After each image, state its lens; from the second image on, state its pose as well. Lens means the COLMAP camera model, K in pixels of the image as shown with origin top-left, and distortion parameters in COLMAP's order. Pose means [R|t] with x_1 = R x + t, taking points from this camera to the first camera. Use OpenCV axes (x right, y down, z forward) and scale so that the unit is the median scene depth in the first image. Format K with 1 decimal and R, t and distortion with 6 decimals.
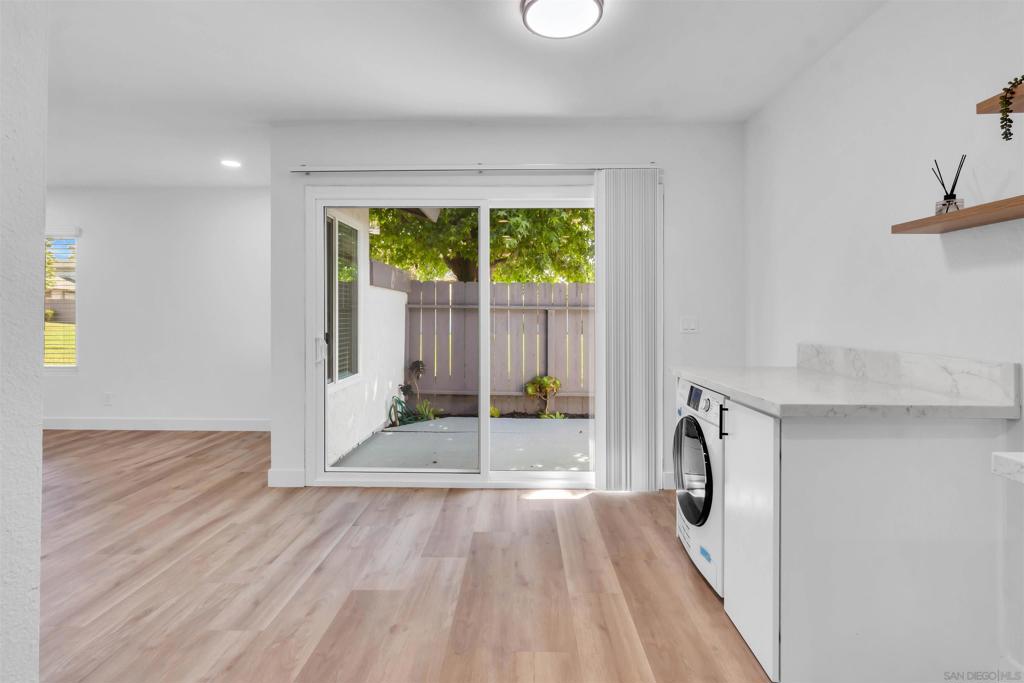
lens RADIAL K [[479.9, 0, 514.9], [0, 479.9, 316.9], [0, 0, 1]] dist [-0.001263, -0.000073]
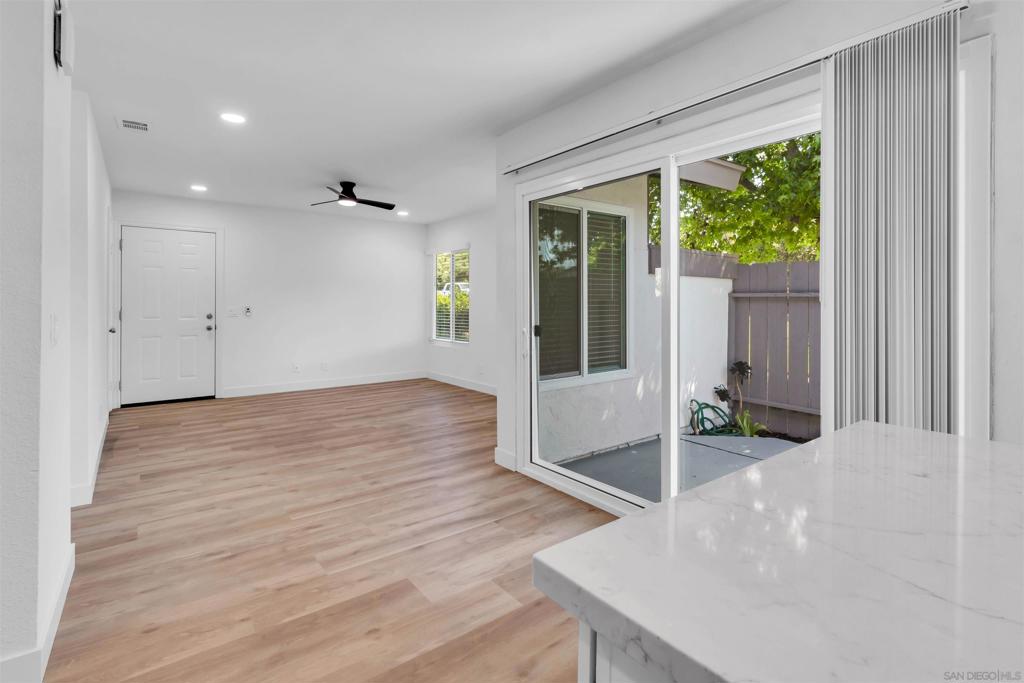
lens RADIAL K [[482.9, 0, 507.8], [0, 482.9, 300.5], [0, 0, 1]] dist [0.000078, 0.000150]
pose [[0.621349, -0.005751, -0.783513, 0.453344], [-0.000481, 0.999970, -0.007722, -0.015176], [0.783534, 0.005175, 0.621328, 0.384944]]
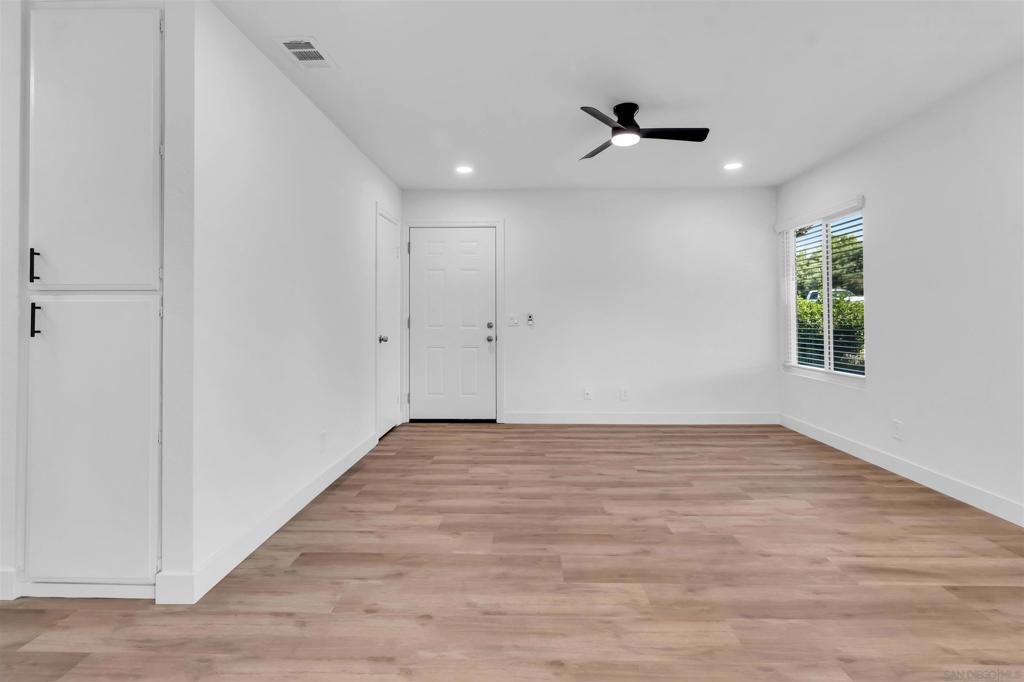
lens RADIAL K [[478.0, 0, 511.7], [0, 478.0, 308.6], [0, 0, 1]] dist [-0.001110, -0.000159]
pose [[-0.014041, -0.022013, -0.999659, -0.254296], [0.002254, 0.999754, -0.022047, 0.016490], [0.999899, -0.002563, -0.013988, 0.793190]]
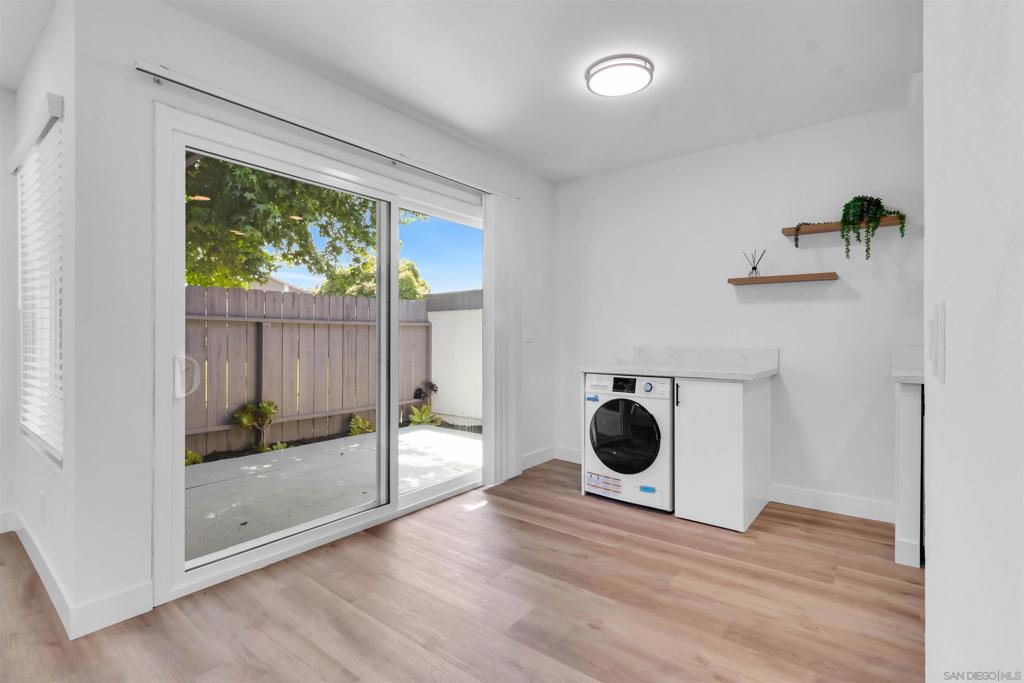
lens RADIAL K [[475.0, 0, 510.9], [0, 475.0, 336.4], [0, 0, 1]] dist [-0.002038, -0.000018]
pose [[0.603087, -0.003513, 0.797668, -0.756064], [0.000609, 0.999992, 0.003944, 0.015743], [-0.797676, -0.001893, 0.603084, 0.342348]]
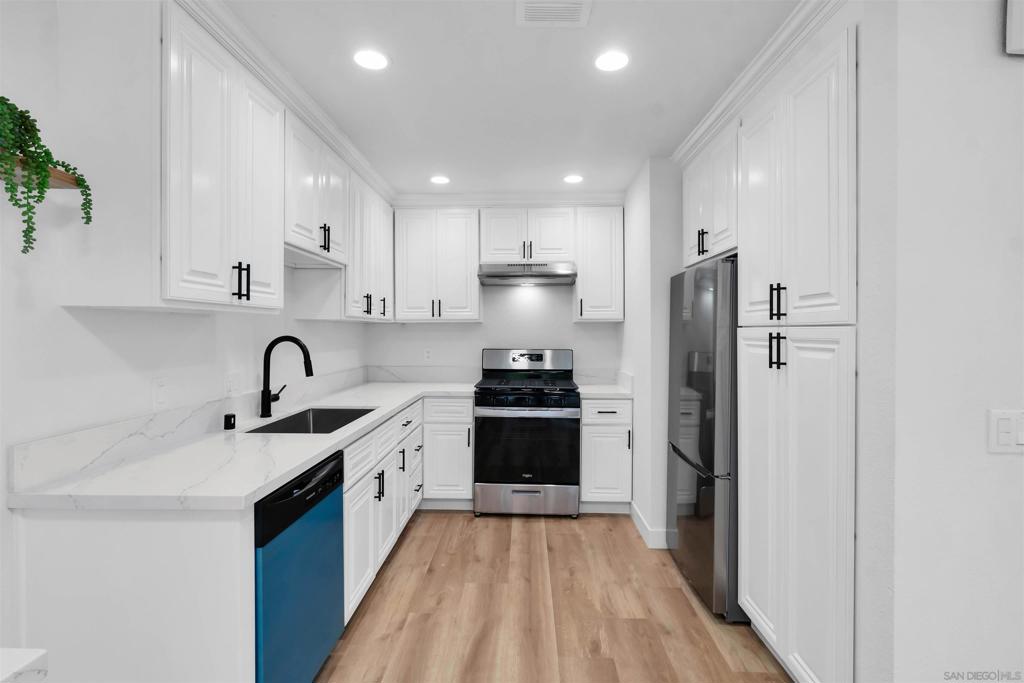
lens RADIAL K [[474.2, 0, 509.1], [0, 474.2, 329.6], [0, 0, 1]] dist [-0.001432, 0.000497]
pose [[-0.999926, -0.008434, 0.008717, 0.053552], [-0.008469, 0.999956, -0.004023, -0.074619], [-0.008683, -0.004097, -0.999954, 0.764830]]
